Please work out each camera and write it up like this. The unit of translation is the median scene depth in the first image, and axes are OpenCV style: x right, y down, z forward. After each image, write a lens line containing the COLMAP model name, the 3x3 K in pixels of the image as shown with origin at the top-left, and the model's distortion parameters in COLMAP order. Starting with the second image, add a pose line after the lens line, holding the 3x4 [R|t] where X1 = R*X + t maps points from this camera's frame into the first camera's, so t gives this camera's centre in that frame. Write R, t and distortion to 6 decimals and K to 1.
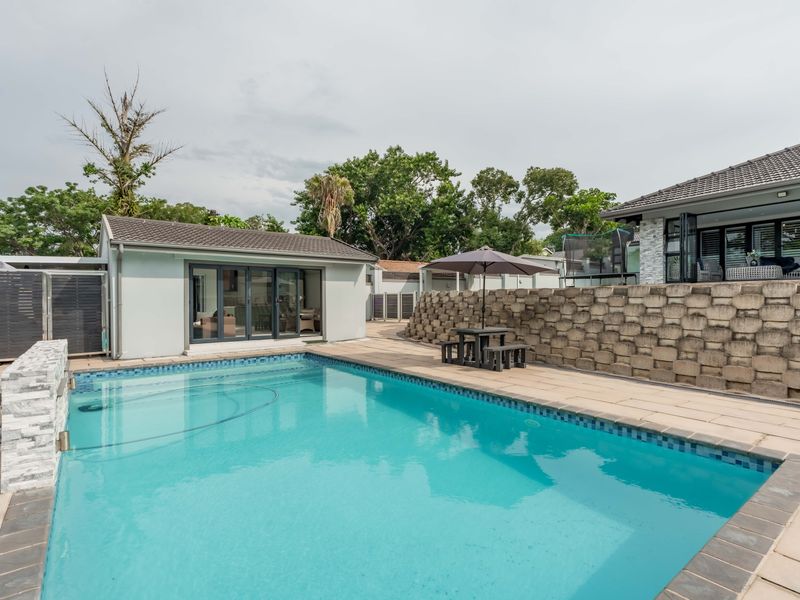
lens RADIAL K [[416.1, 0, 399.6], [0, 416.1, 298.8], [0, 0, 1]] dist [0.003626, -0.001284]
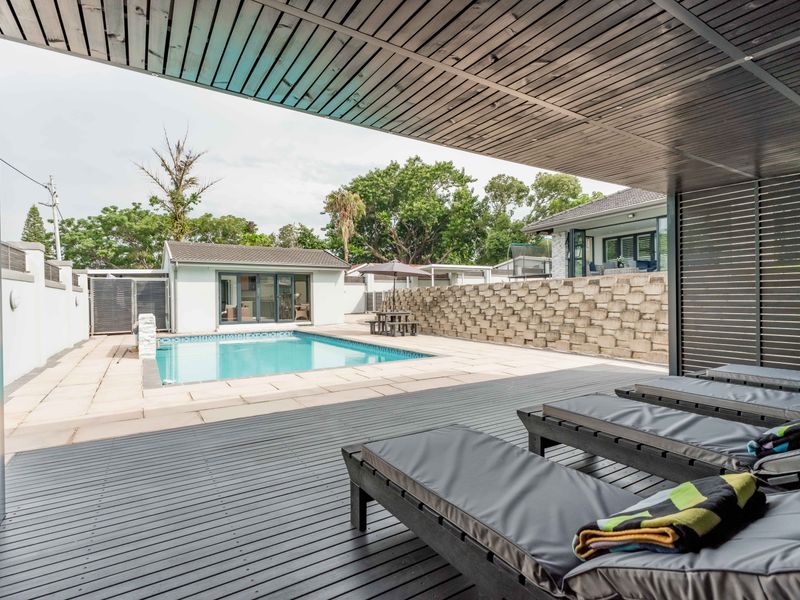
lens RADIAL K [[416.1, 0, 399.5], [0, 416.1, 298.6], [0, 0, 1]] dist [0.003626, -0.001284]
pose [[0.995297, -0.007521, -0.096581, 0.152523], [0.007435, 0.999972, -0.001247, 0.009474], [0.096588, 0.000523, 0.995324, -0.230799]]
